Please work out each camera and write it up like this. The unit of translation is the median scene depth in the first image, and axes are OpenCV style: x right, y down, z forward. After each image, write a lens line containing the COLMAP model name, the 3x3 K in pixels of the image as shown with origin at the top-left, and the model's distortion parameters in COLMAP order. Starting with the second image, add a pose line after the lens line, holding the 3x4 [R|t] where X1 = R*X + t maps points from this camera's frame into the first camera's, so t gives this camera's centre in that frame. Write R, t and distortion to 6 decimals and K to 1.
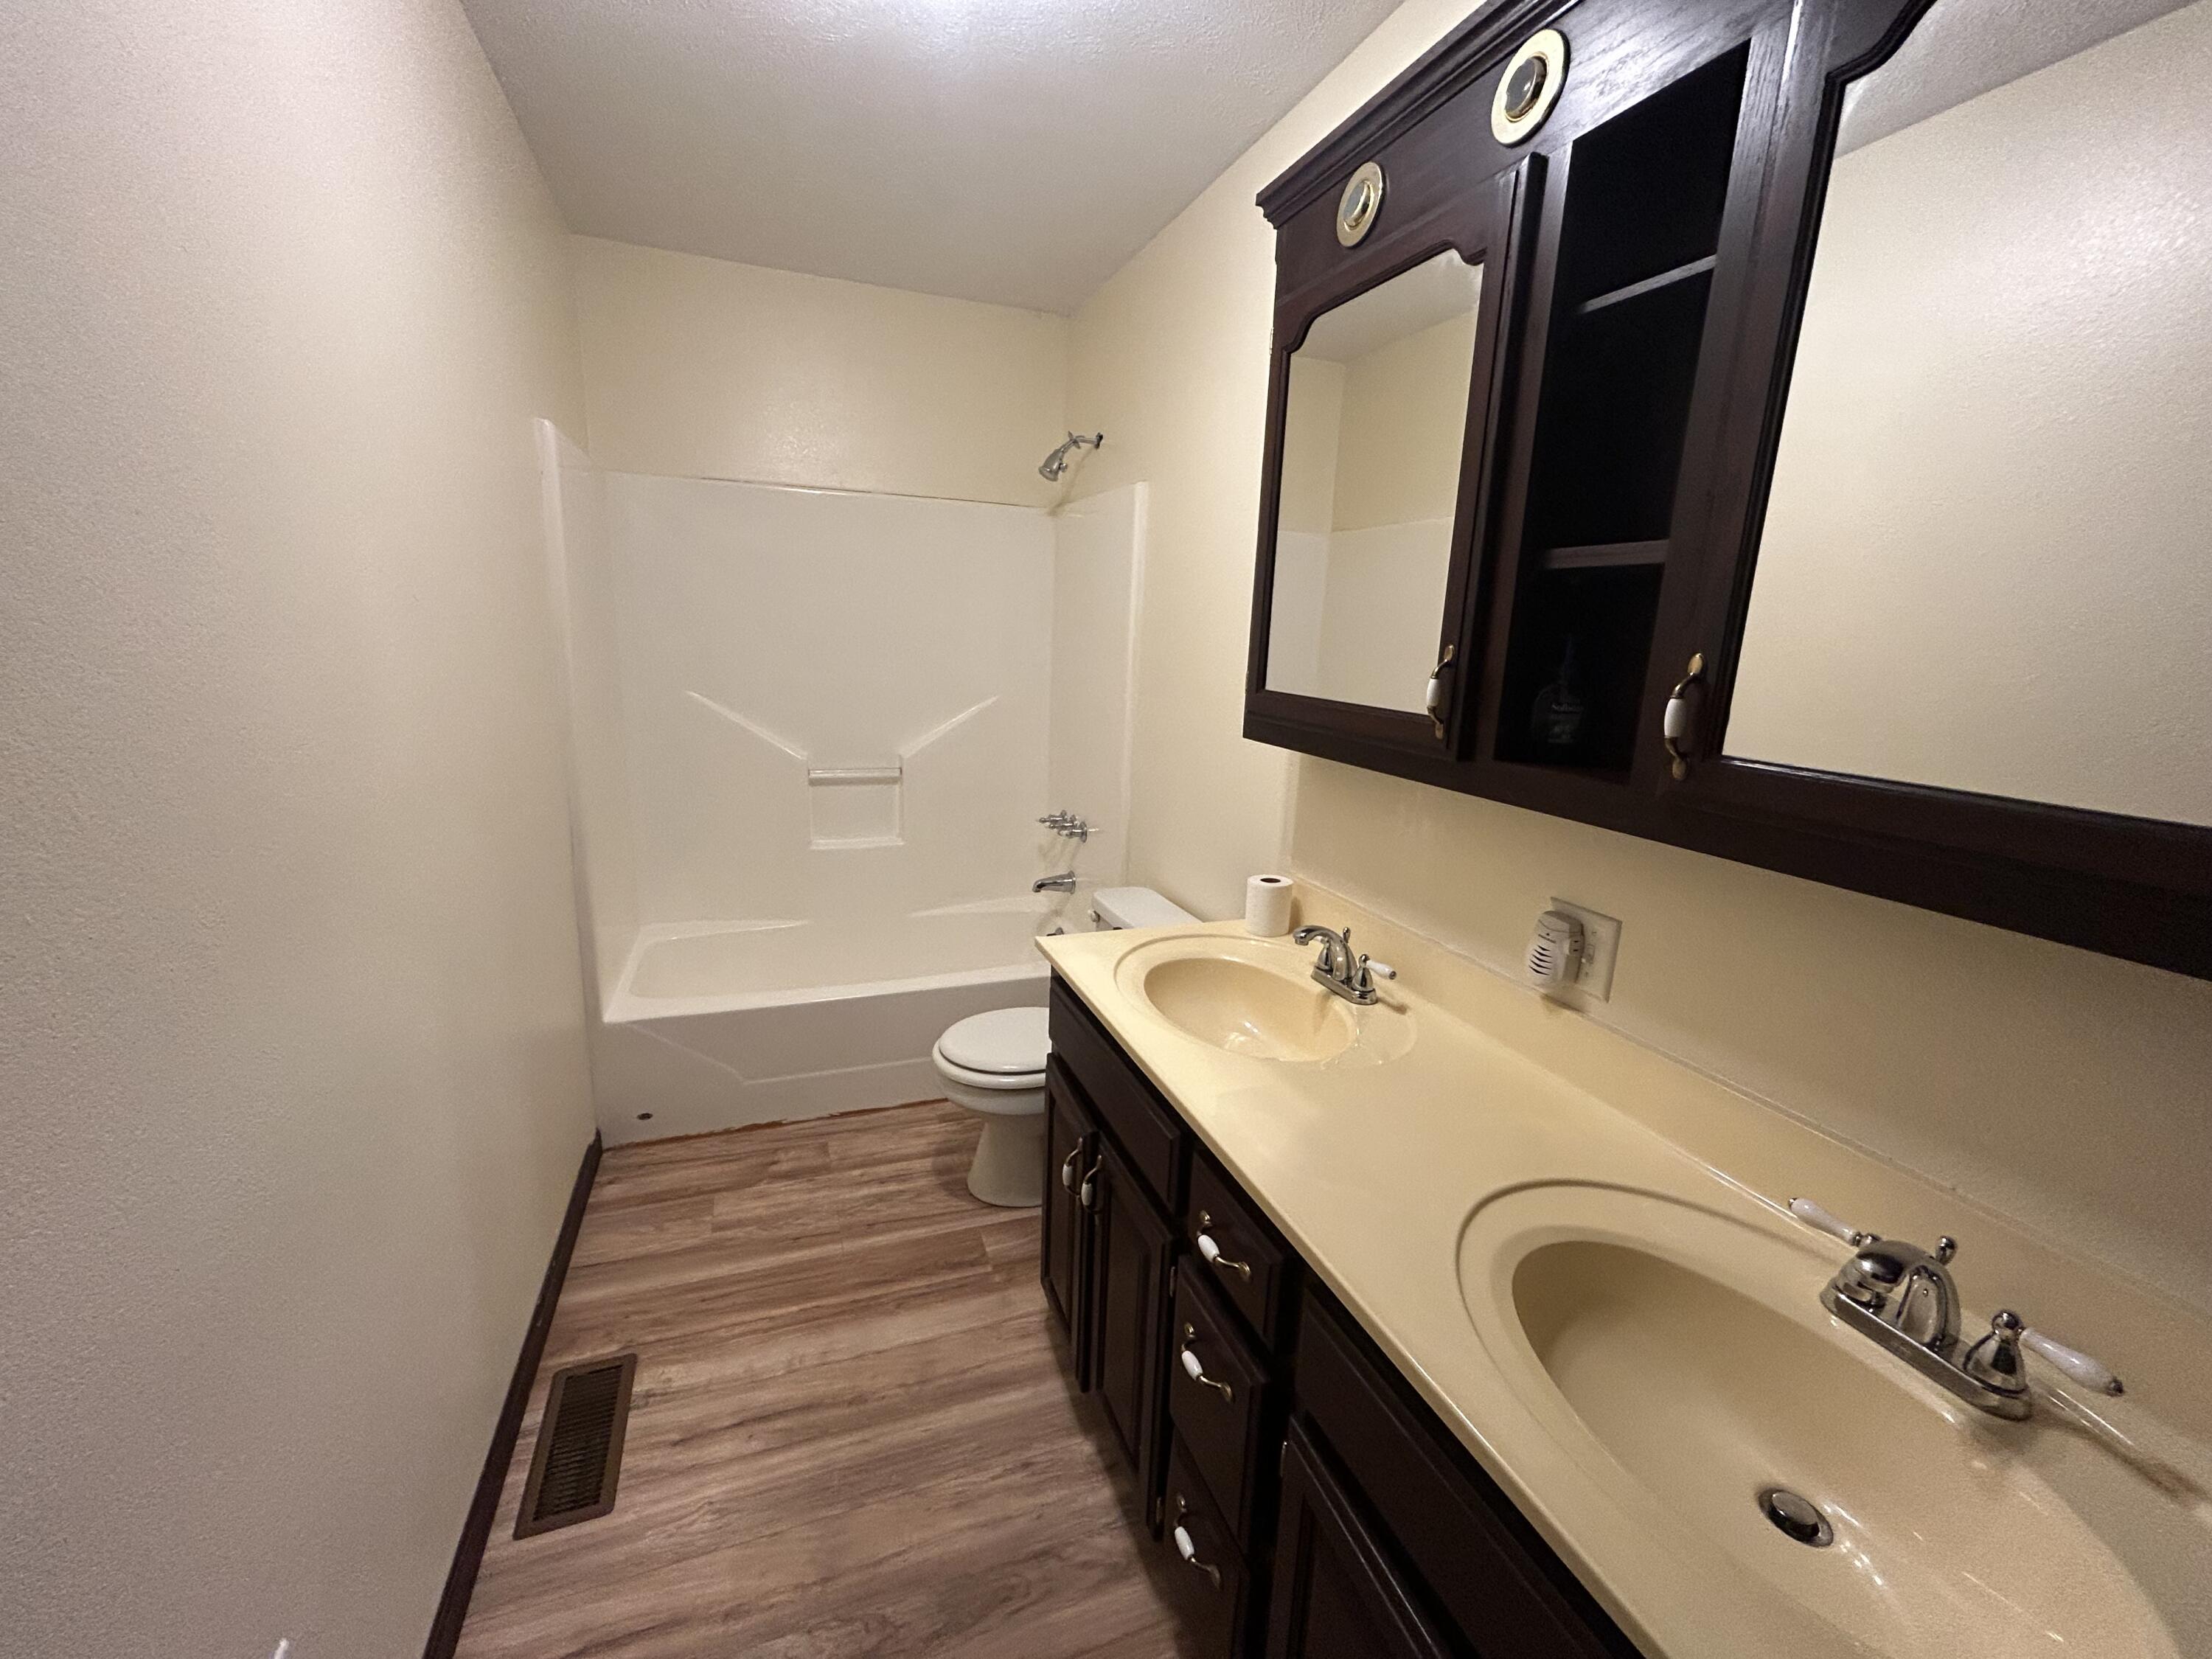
lens RADIAL K [[902.8, 0, 1103.0], [0, 902.8, 825.8], [0, 0, 1]] dist [-0.004073, -0.000486]
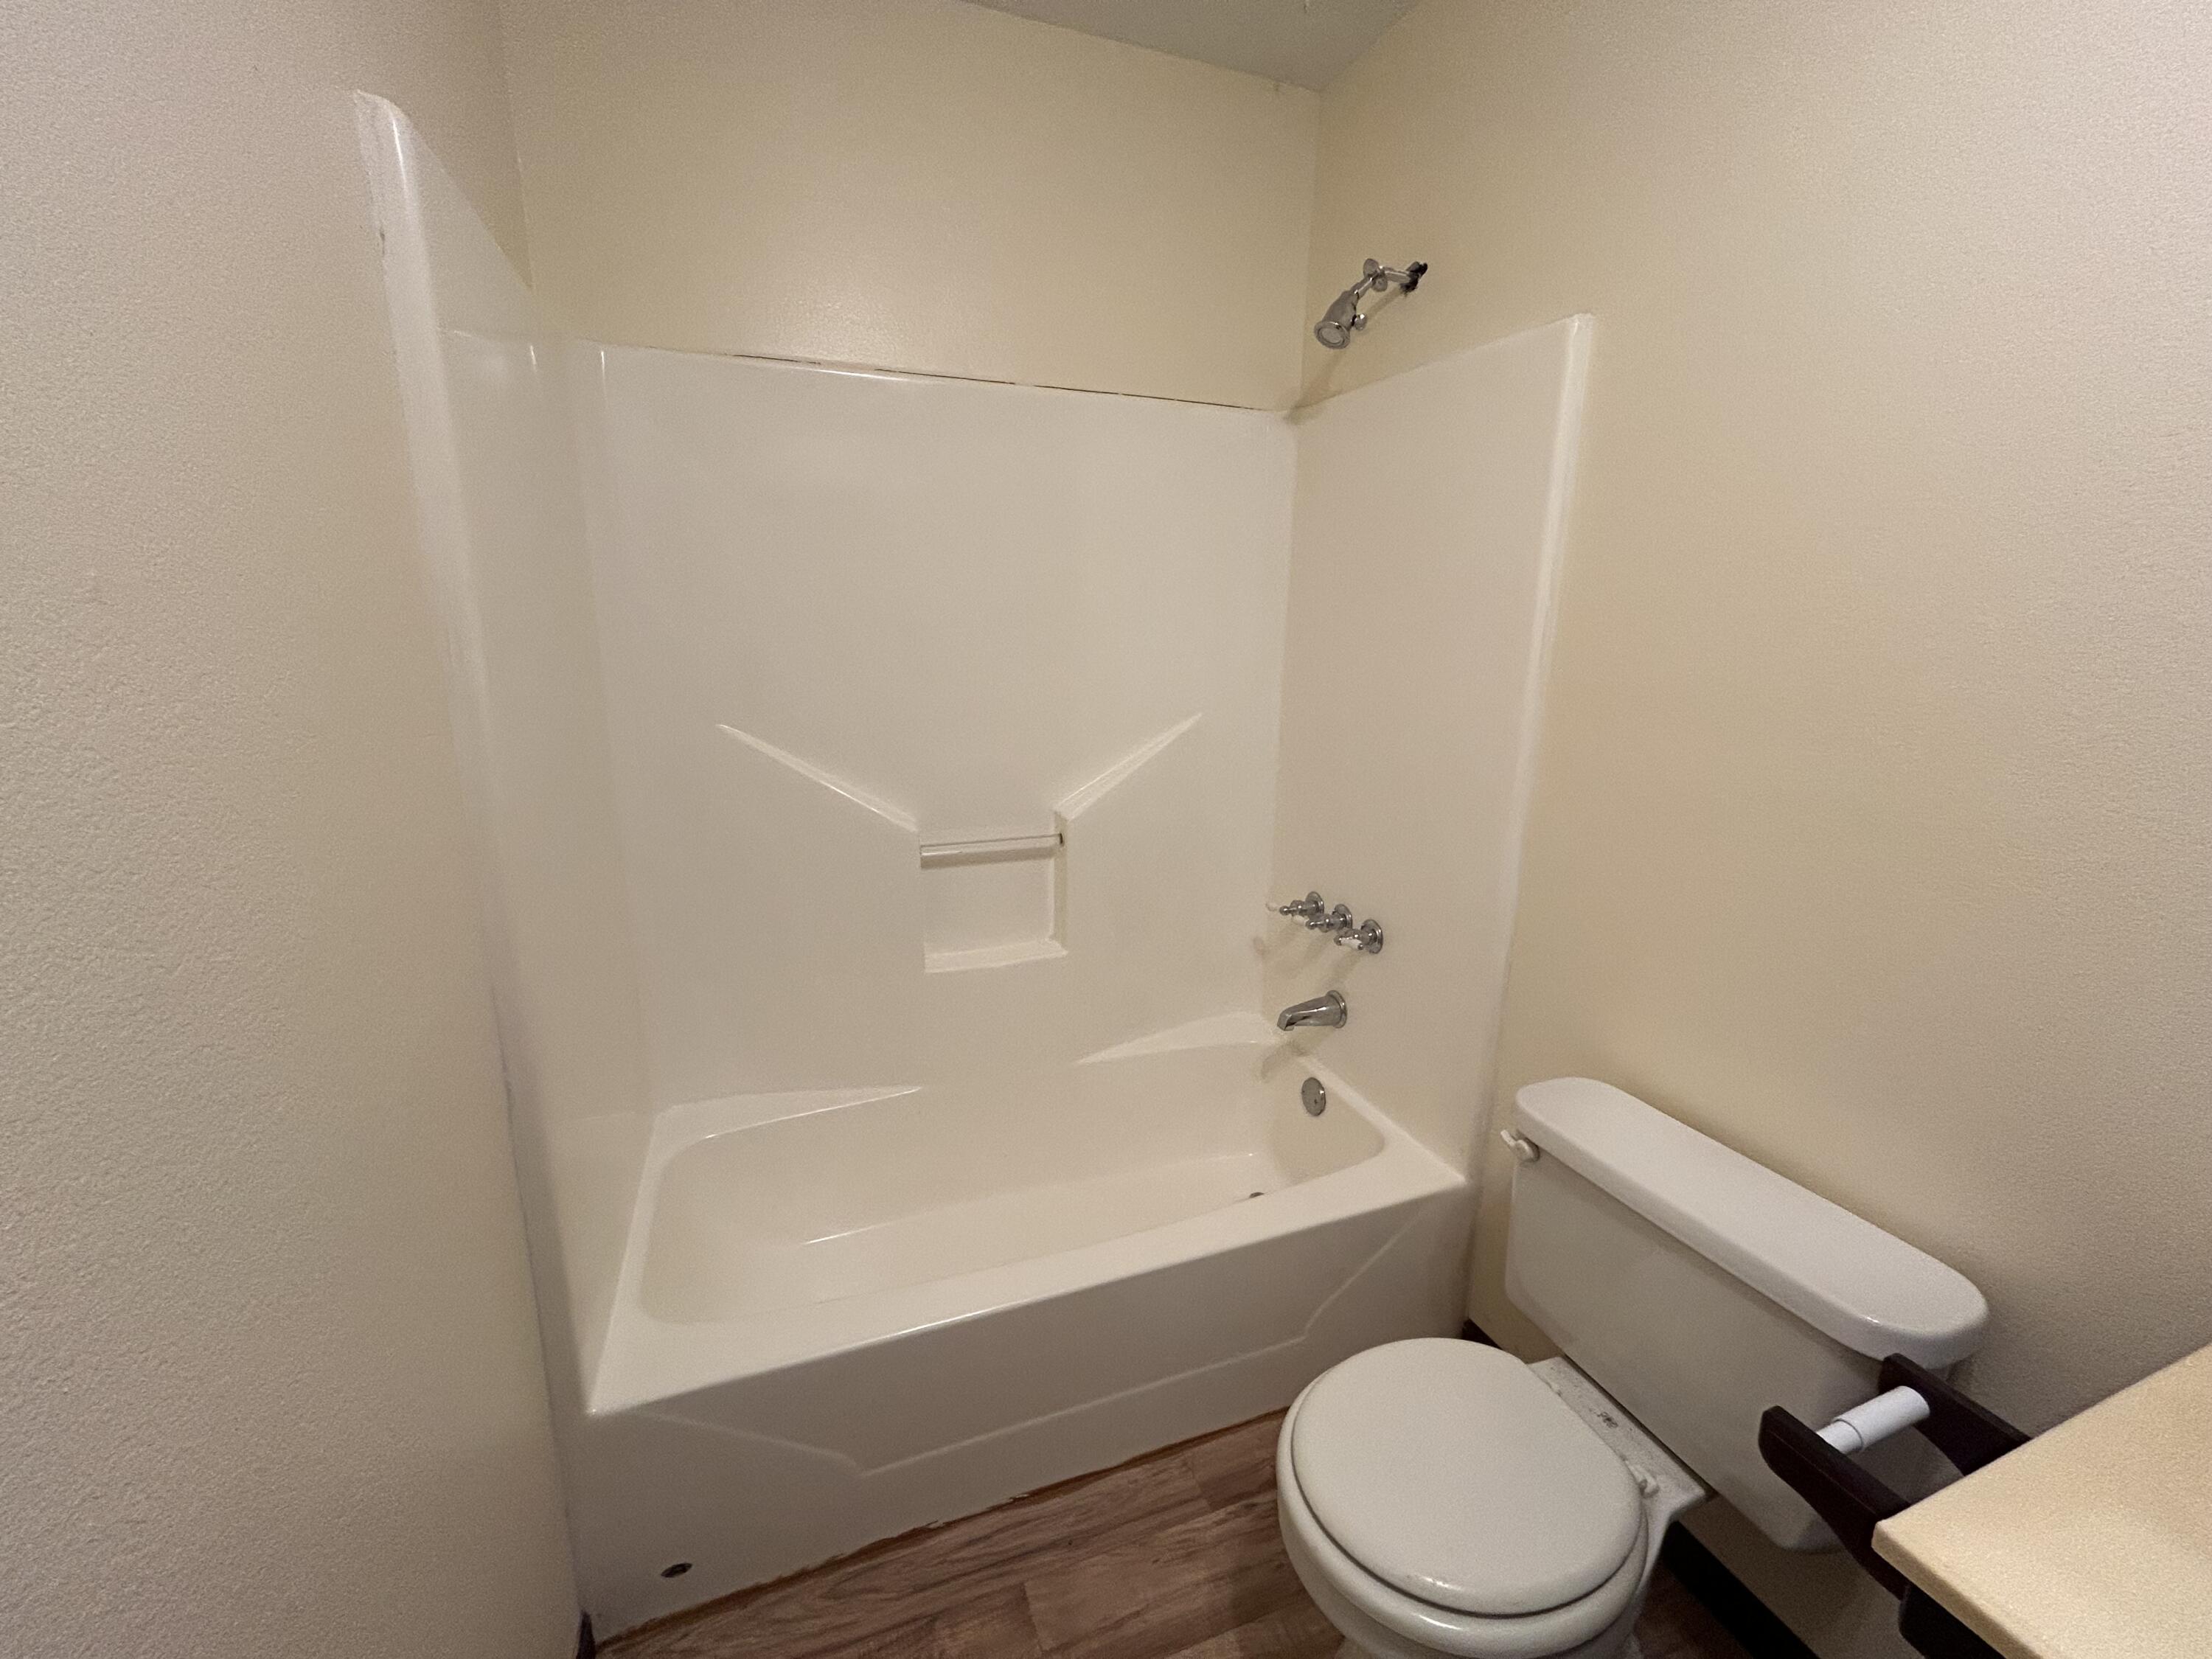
lens RADIAL K [[902.8, 0, 1111.0], [0, 902.8, 831.1], [0, 0, 1]] dist [-0.004073, -0.000486]
pose [[0.999679, -0.025321, 0.000666, -0.210135], [0.025311, 0.999600, 0.012611, -0.081521], [-0.000985, -0.012590, 0.999920, 0.414418]]
